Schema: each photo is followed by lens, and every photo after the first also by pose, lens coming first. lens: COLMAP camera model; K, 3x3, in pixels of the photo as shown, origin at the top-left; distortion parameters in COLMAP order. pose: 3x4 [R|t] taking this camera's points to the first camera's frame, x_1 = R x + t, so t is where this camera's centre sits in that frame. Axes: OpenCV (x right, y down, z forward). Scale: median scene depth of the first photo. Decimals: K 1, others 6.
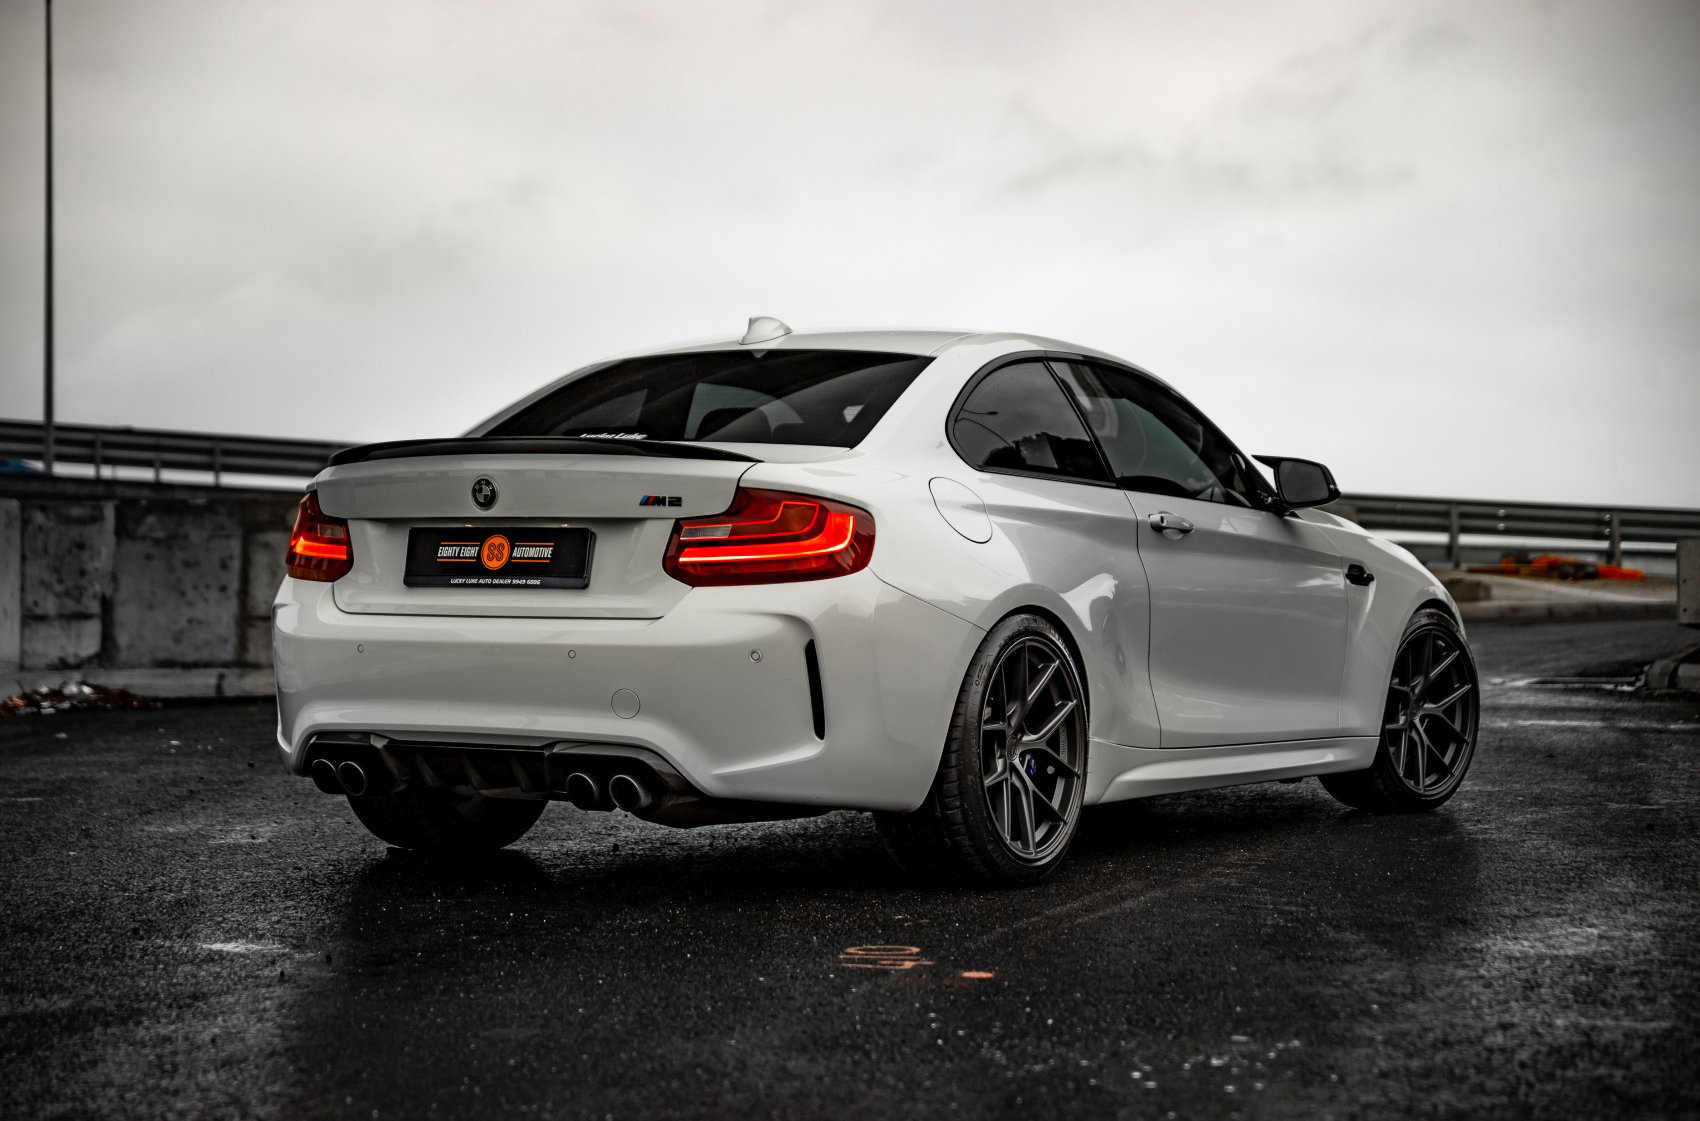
lens RADIAL K [[2921.1, 0, 849.9], [0, 2921.1, 552.8], [0, 0, 1]] dist [0.203527, 0.000000]
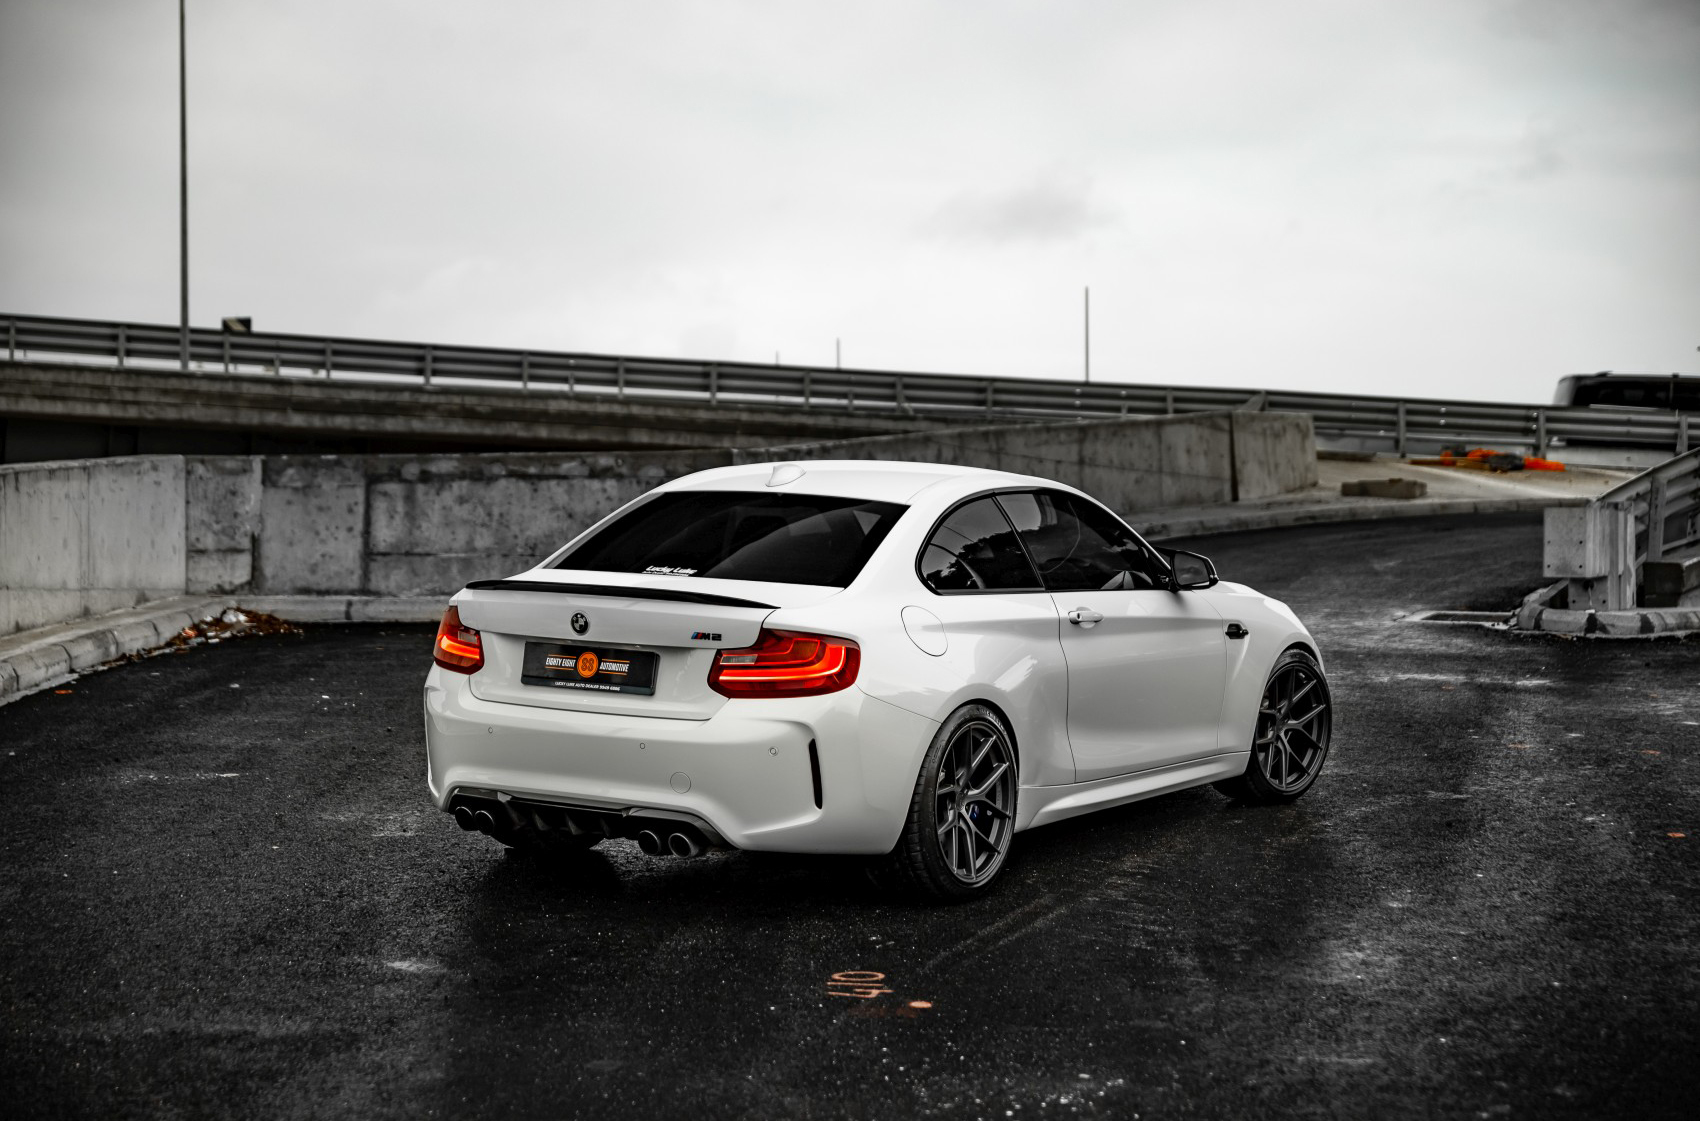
lens RADIAL K [[2642.8, 0, 850.4], [0, 2642.8, 554.4], [0, 0, 1]] dist [0.157893, 0.000000]
pose [[0.999886, 0.009769, -0.011535, 0.015618], [-0.009010, 0.997905, 0.064066, -0.118497], [0.012137, -0.063955, 0.997879, -0.219370]]
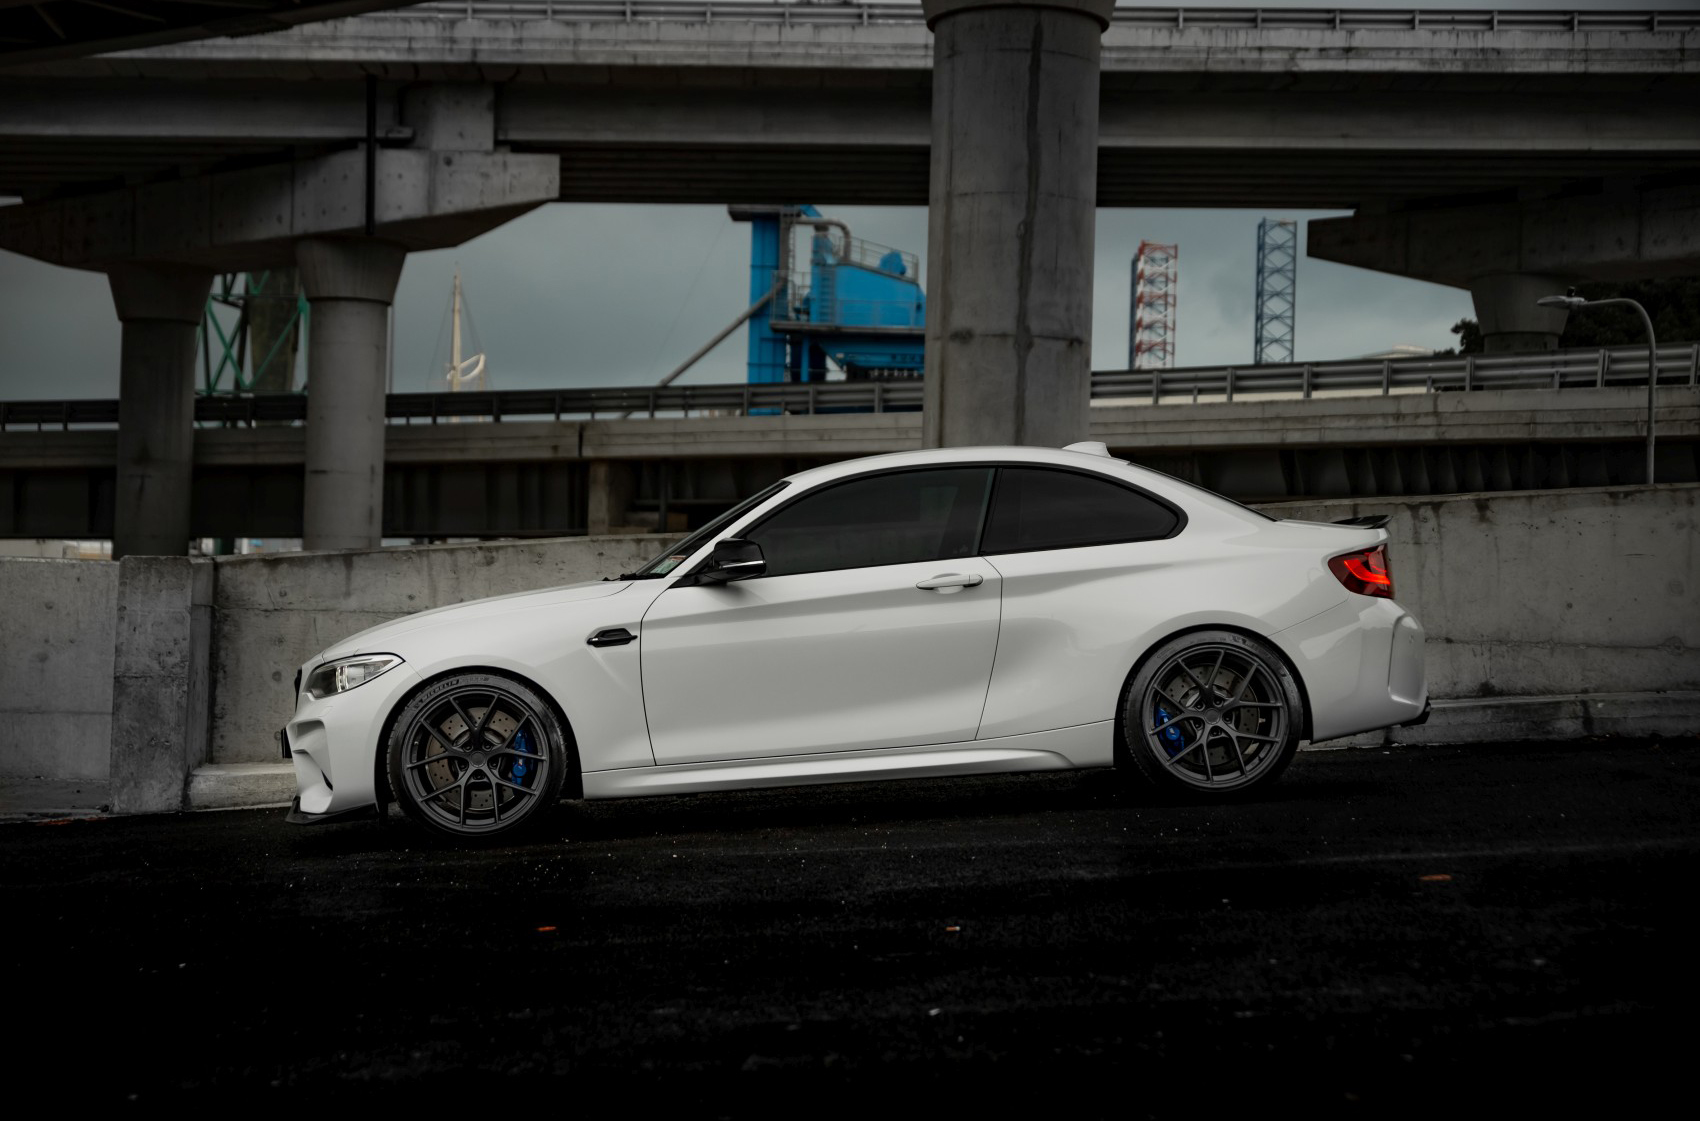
lens RADIAL K [[2531.6, 0, 858.4], [0, 2531.6, 540.3], [0, 0, 1]] dist [0.121353, 0.000000]
pose [[0.019789, -0.013884, -0.999708, 0.953466], [0.054909, 0.998410, -0.012779, -0.016351], [0.998295, -0.054640, 0.020520, 1.452398]]
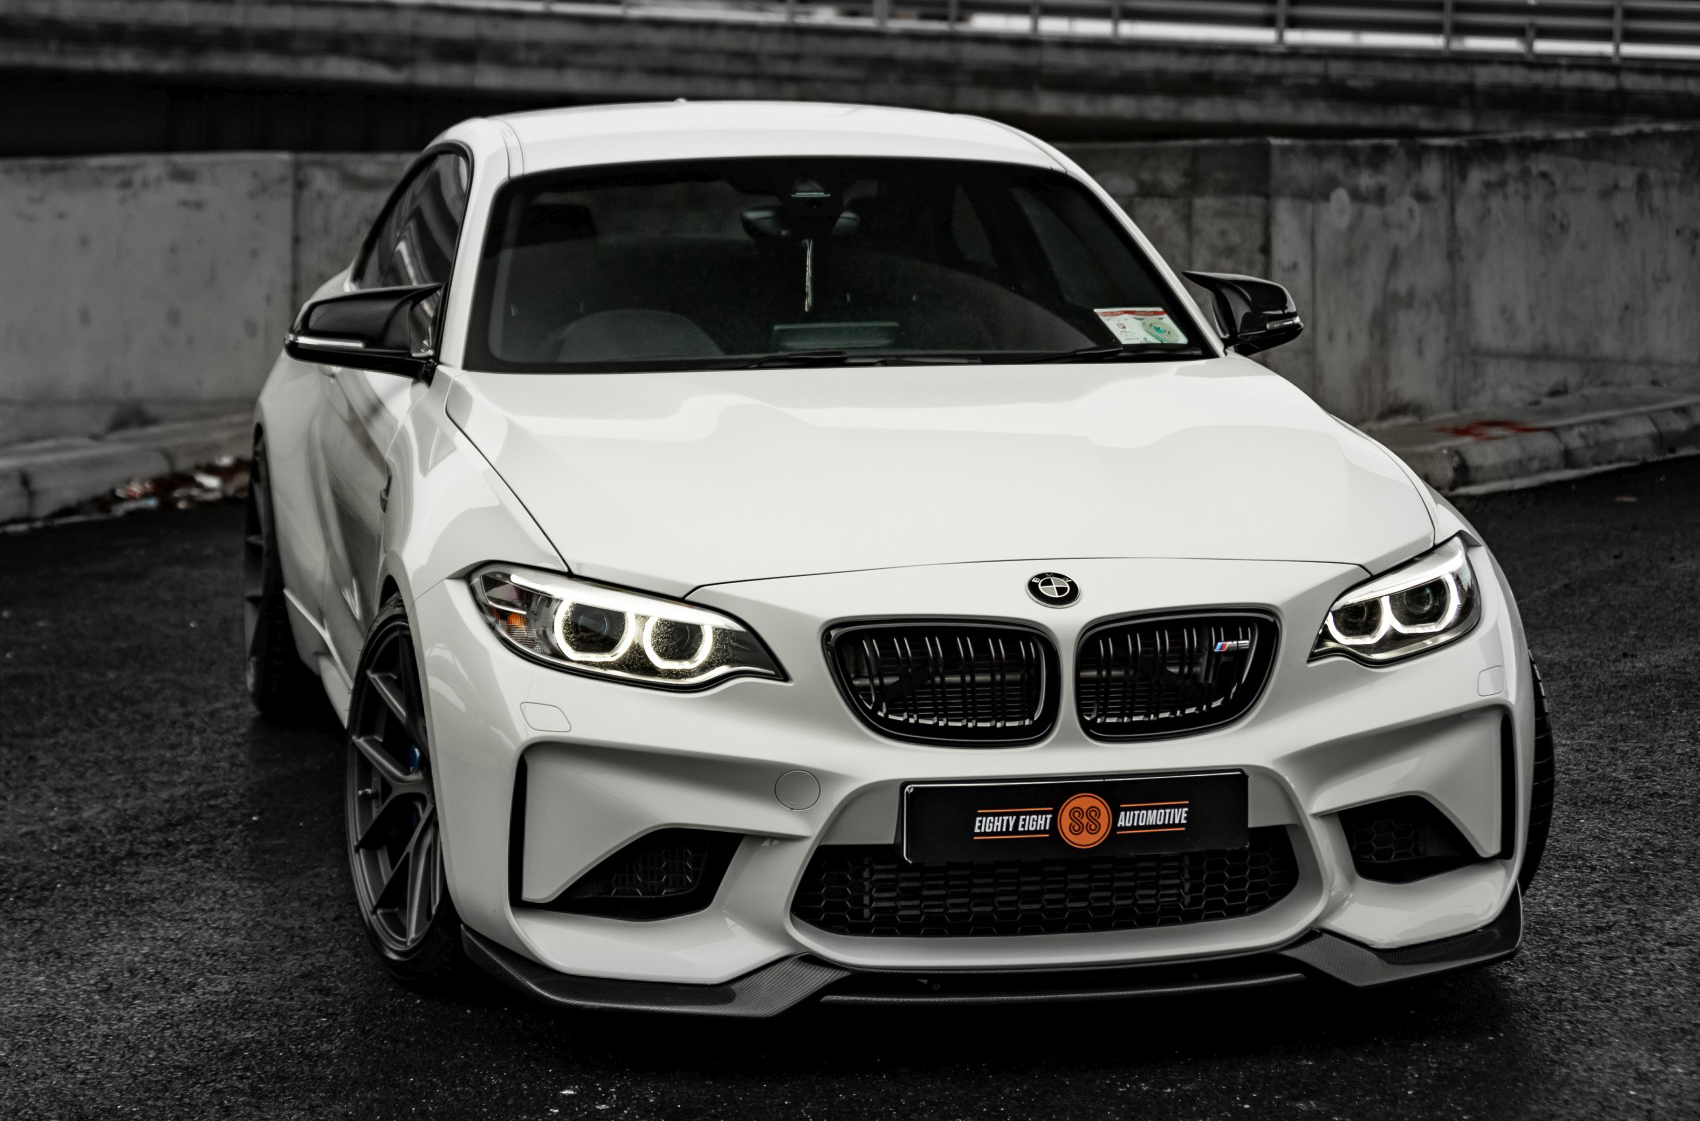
lens RADIAL K [[3911.3, 0, 841.9], [0, 3911.3, 276.7], [0, 0, 1]] dist [0.103616, 0.000000]
pose [[0.925217, 0.020259, -0.378896, 0.393708], [0.000943, 0.998448, 0.055689, -0.092254], [0.379436, -0.051882, 0.923762, 0.570480]]
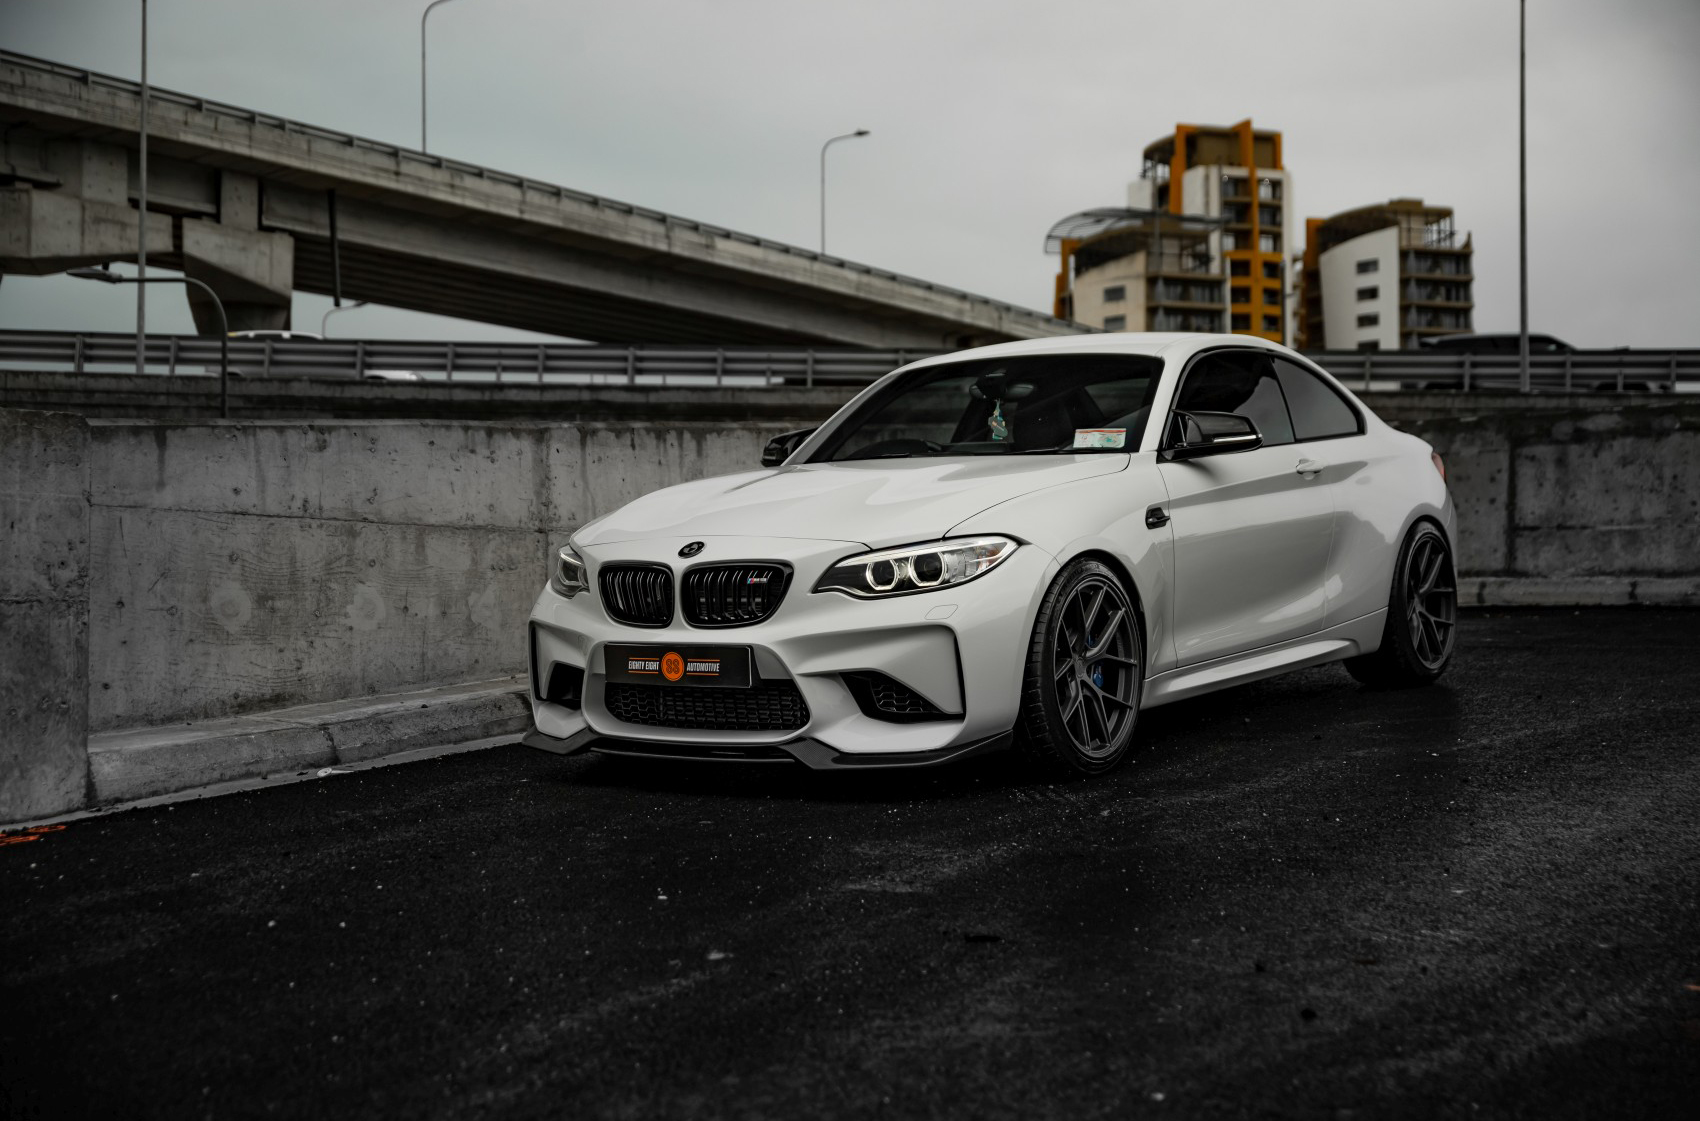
lens RADIAL K [[2151.3, 0, 844.7], [0, 2151.3, 556.8], [0, 0, 1]] dist [0.035108, 0.000000]
pose [[0.806369, -0.007959, -0.591359, 0.135247], [0.037559, 0.998580, 0.037775, -0.013424], [0.590219, -0.052672, 0.805523, 0.576763]]
